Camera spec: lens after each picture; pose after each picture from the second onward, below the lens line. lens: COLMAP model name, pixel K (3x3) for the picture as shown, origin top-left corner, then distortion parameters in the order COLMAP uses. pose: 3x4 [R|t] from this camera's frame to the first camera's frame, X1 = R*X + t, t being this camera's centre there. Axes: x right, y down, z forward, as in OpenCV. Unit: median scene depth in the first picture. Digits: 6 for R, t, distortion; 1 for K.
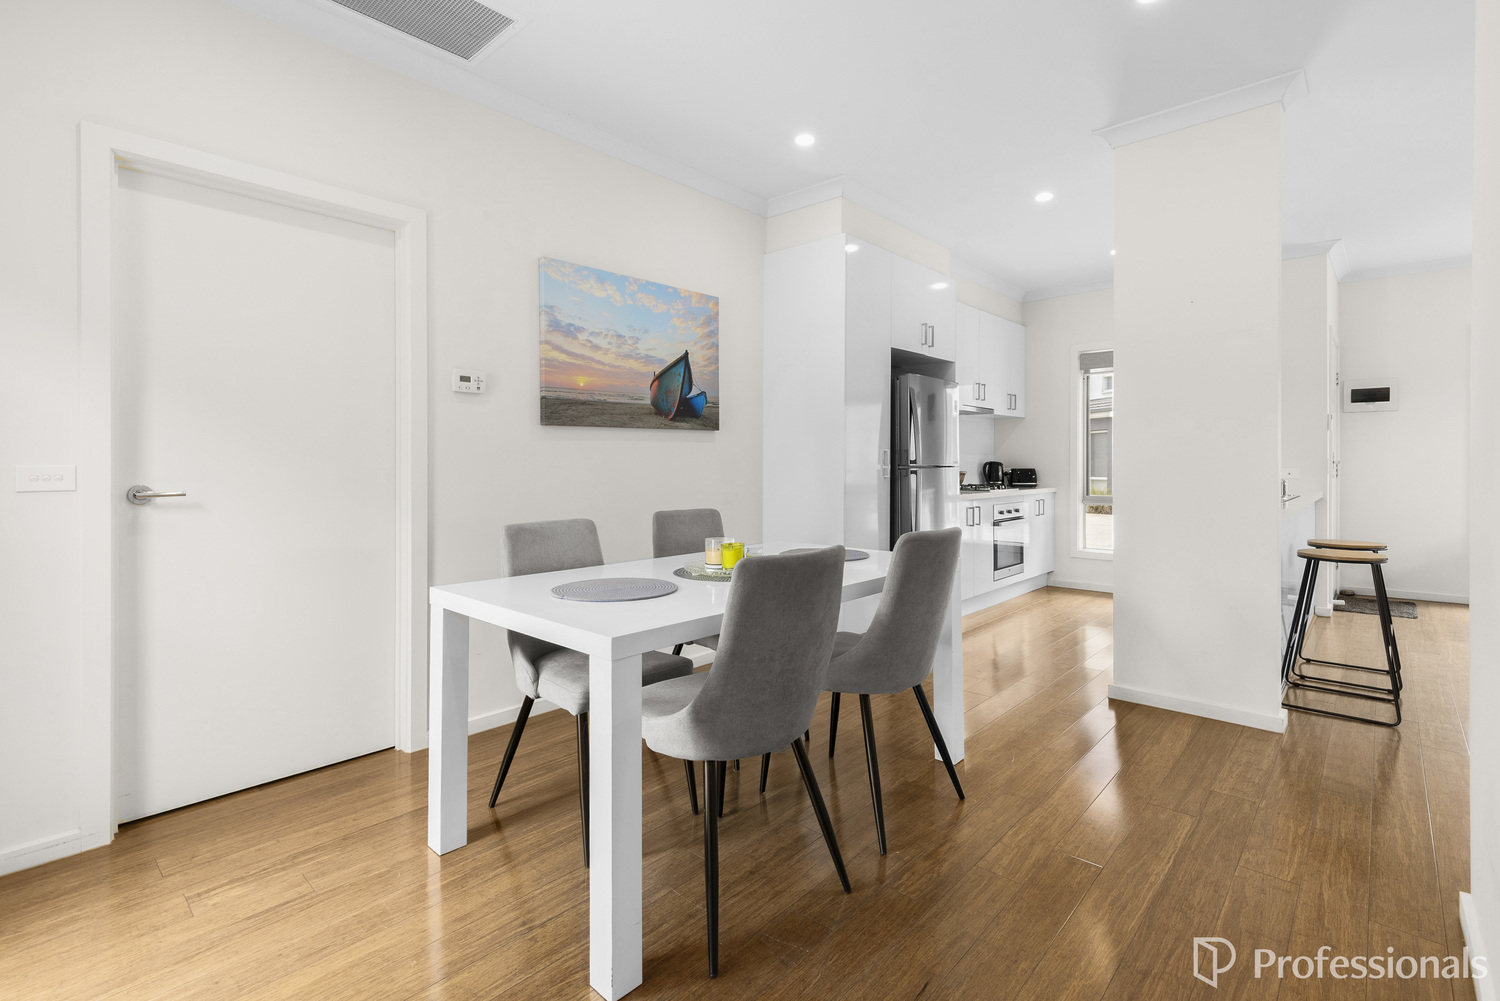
lens RADIAL K [[674.6, 0, 765.0], [0, 674.6, 464.0], [0, 0, 1]] dist [0.000878, 0.000178]
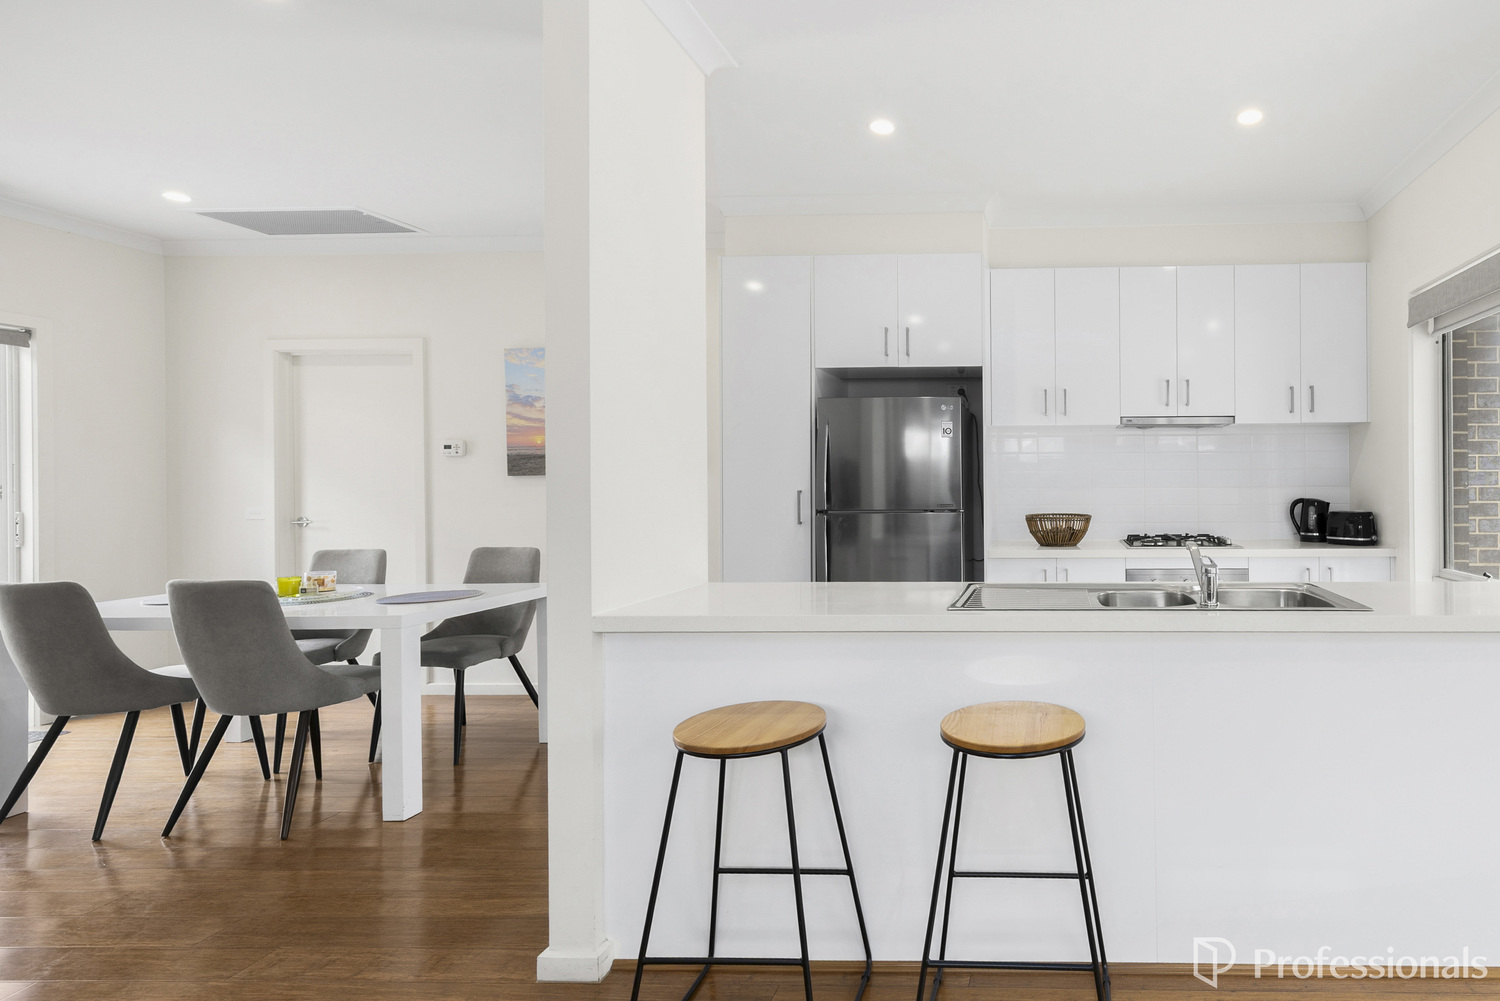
lens RADIAL K [[674.6, 0, 750.3], [0, 674.6, 503.6], [0, 0, 1]] dist [0.000878, 0.000178]
pose [[0.634771, -0.003524, -0.772692, 0.989488], [0.002824, 0.999994, -0.002241, 0.001198], [0.772695, -0.000759, 0.634777, 0.522292]]
